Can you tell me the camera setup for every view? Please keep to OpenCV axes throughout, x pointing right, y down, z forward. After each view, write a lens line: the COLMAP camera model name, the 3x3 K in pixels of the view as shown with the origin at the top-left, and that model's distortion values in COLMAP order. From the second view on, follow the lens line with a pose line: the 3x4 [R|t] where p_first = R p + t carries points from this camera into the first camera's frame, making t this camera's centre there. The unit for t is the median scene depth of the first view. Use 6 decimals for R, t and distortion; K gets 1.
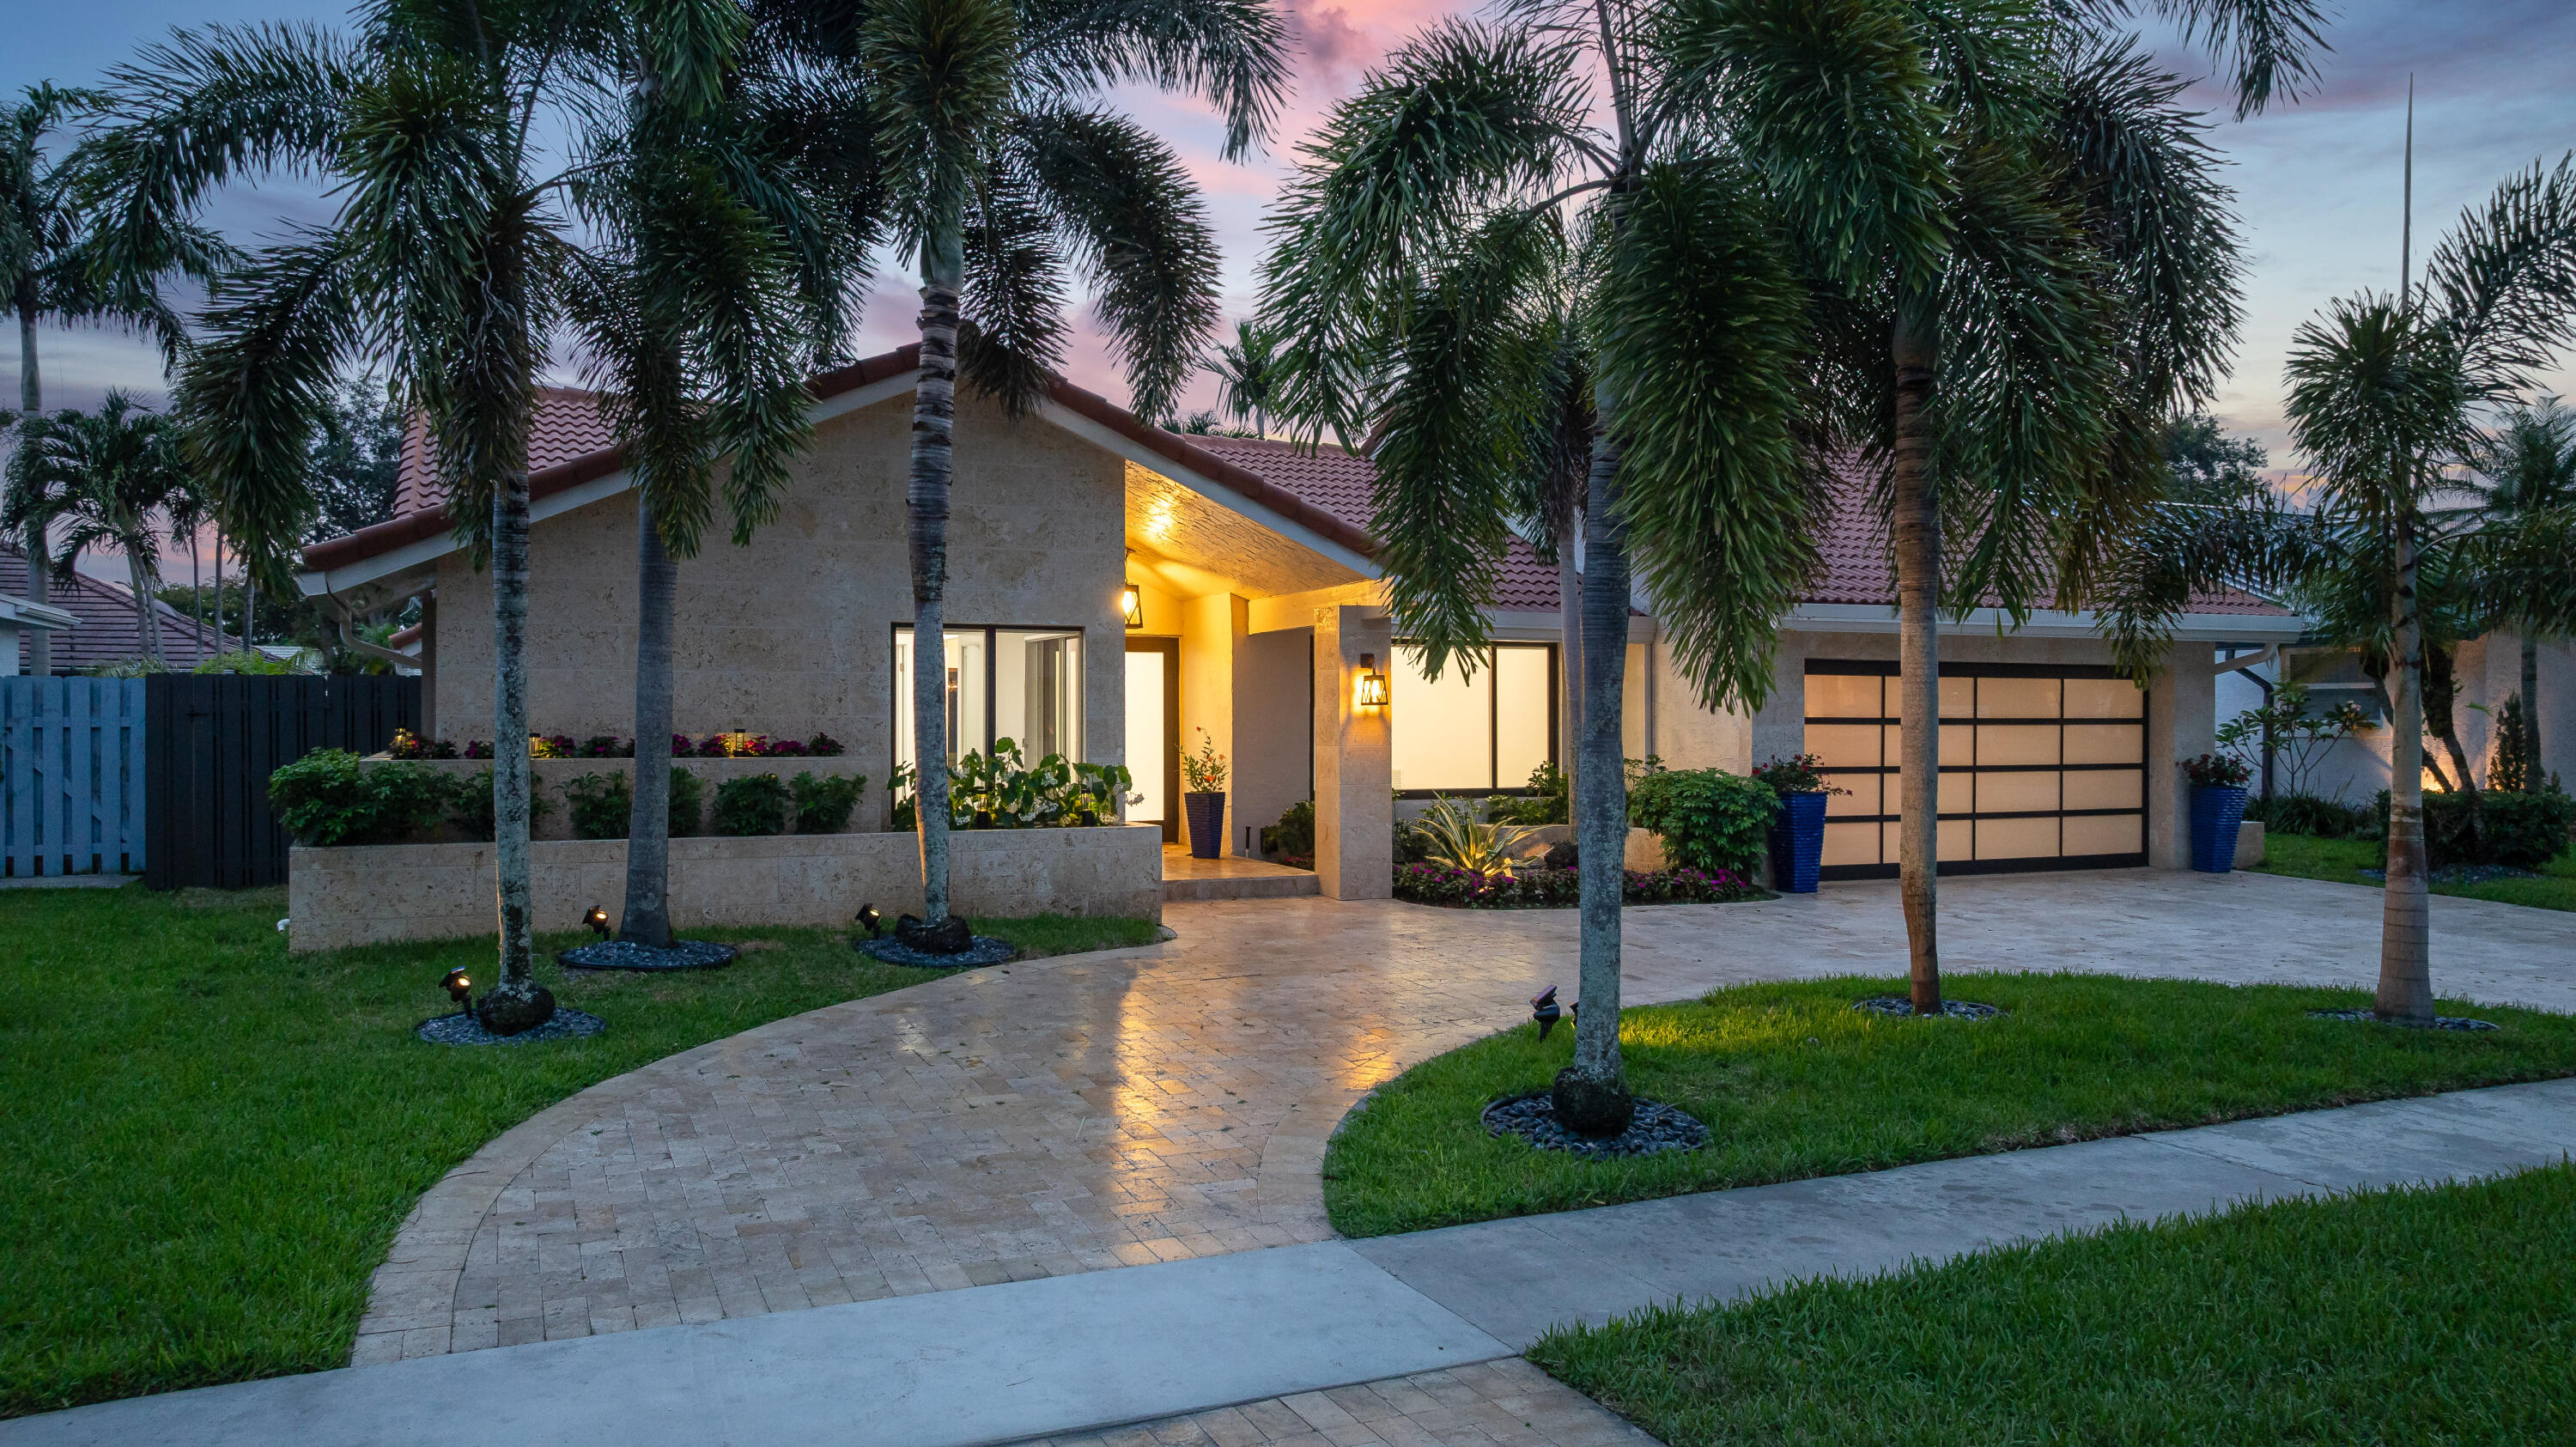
lens RADIAL K [[1797.5, 0, 1289.9], [0, 1797.5, 719.1], [0, 0, 1]] dist [-0.006976, 0.004733]
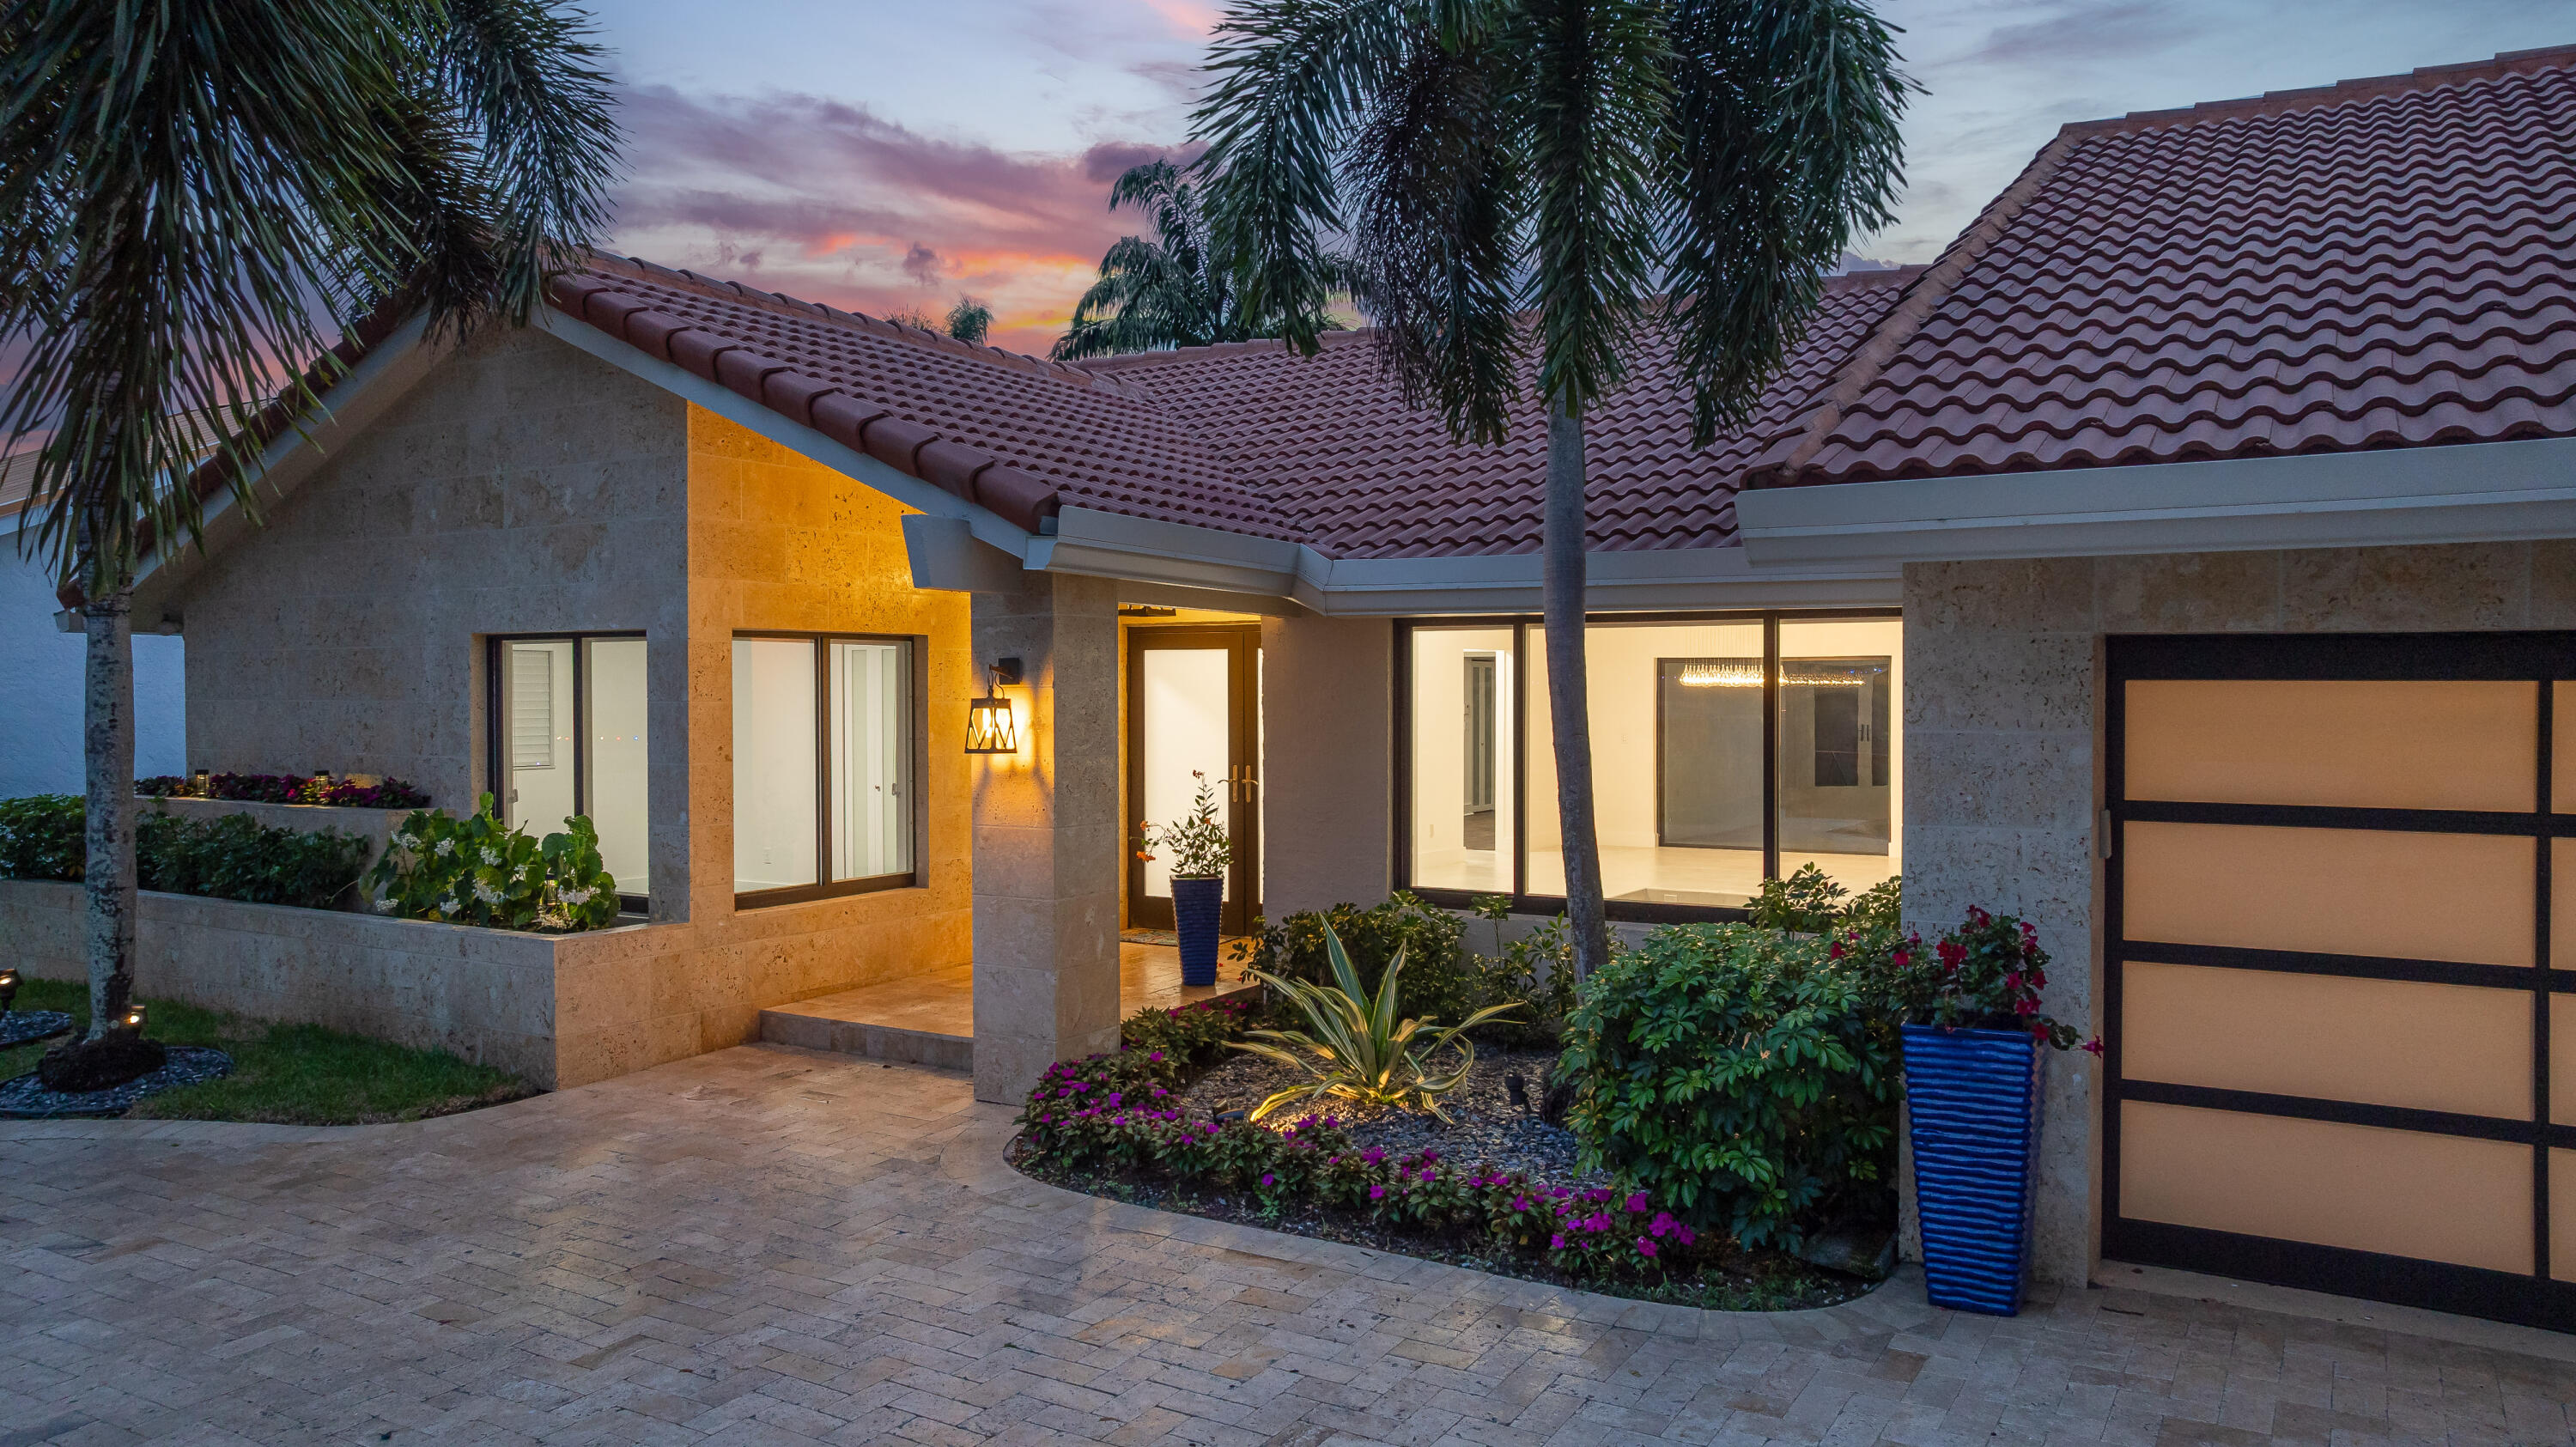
lens RADIAL K [[1797.5, 0, 1288.7], [0, 1797.5, 721.9], [0, 0, 1]] dist [-0.006976, 0.004733]
pose [[0.570935, 0.013328, -0.820887, 0.476426], [0.001988, 0.999843, 0.017616, -0.023337], [0.820993, -0.011690, 0.570819, 0.668200]]
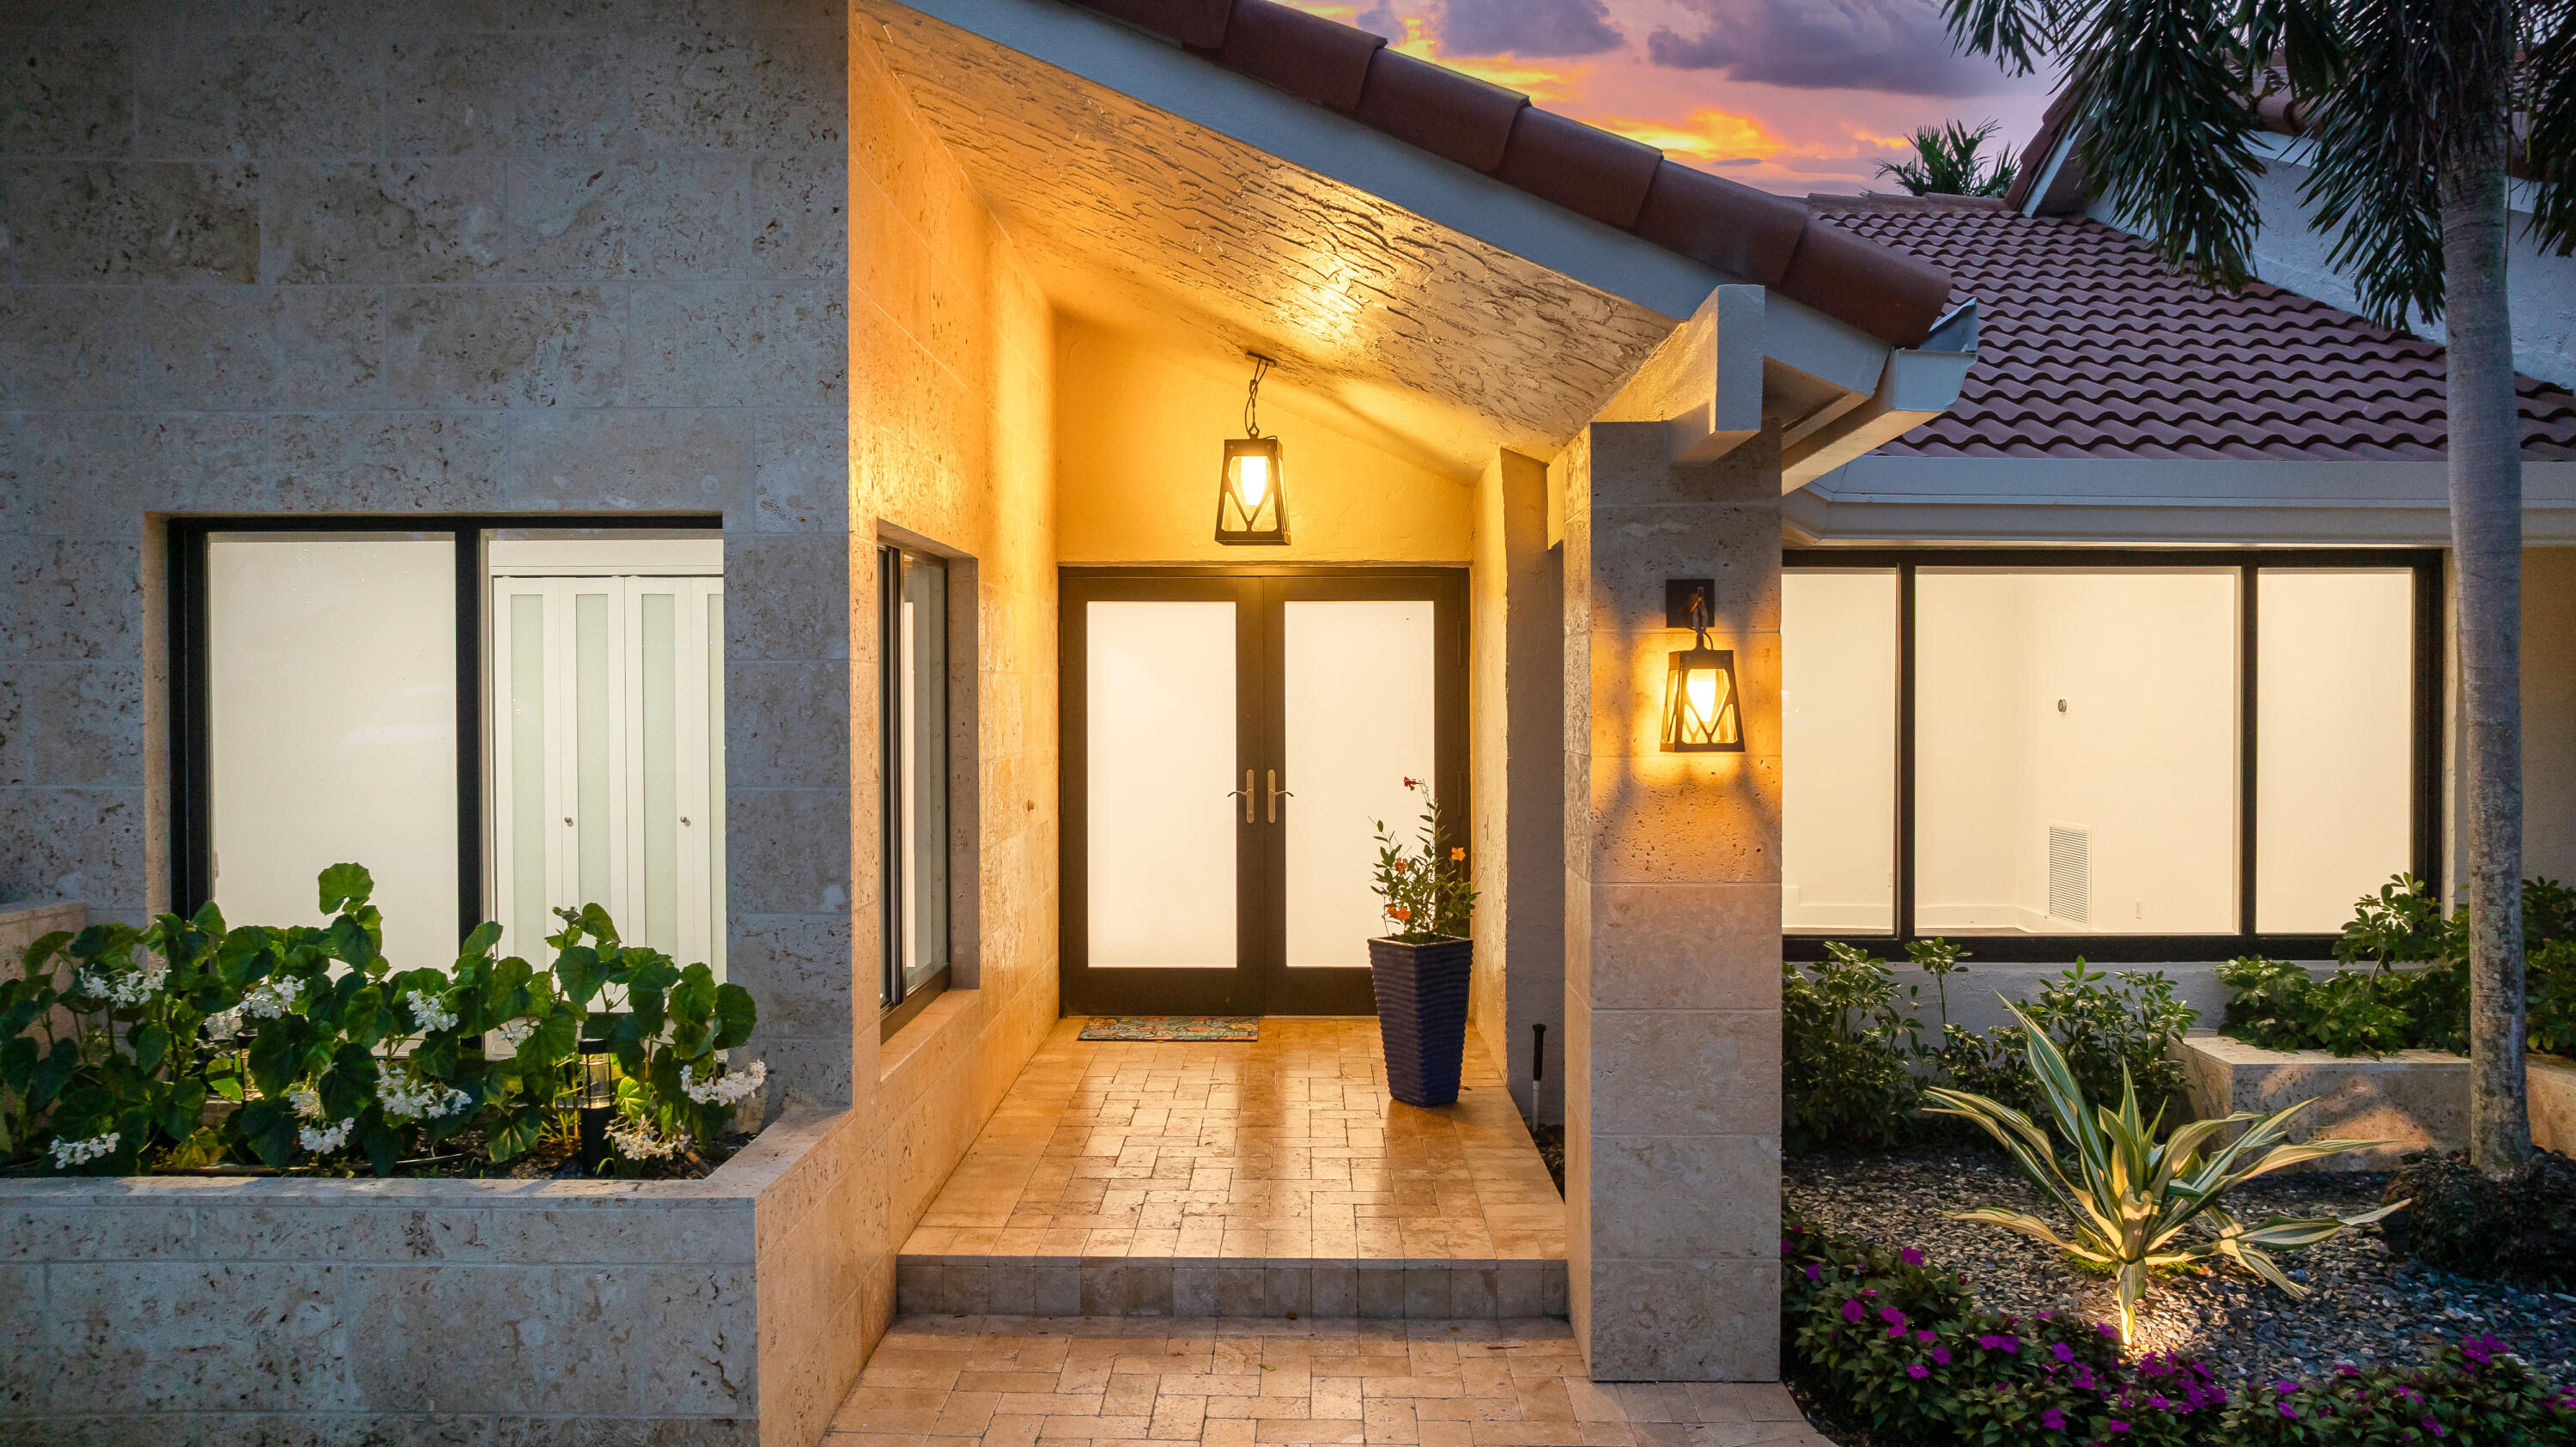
lens RADIAL K [[1797.5, 0, 1279.6], [0, 1797.5, 714.5], [0, 0, 1]] dist [-0.006976, 0.004733]
pose [[0.906926, 0.004683, -0.421263, 0.095349], [0.001244, 0.999904, 0.013794, -0.015855], [0.421288, -0.013034, 0.906833, 0.613107]]
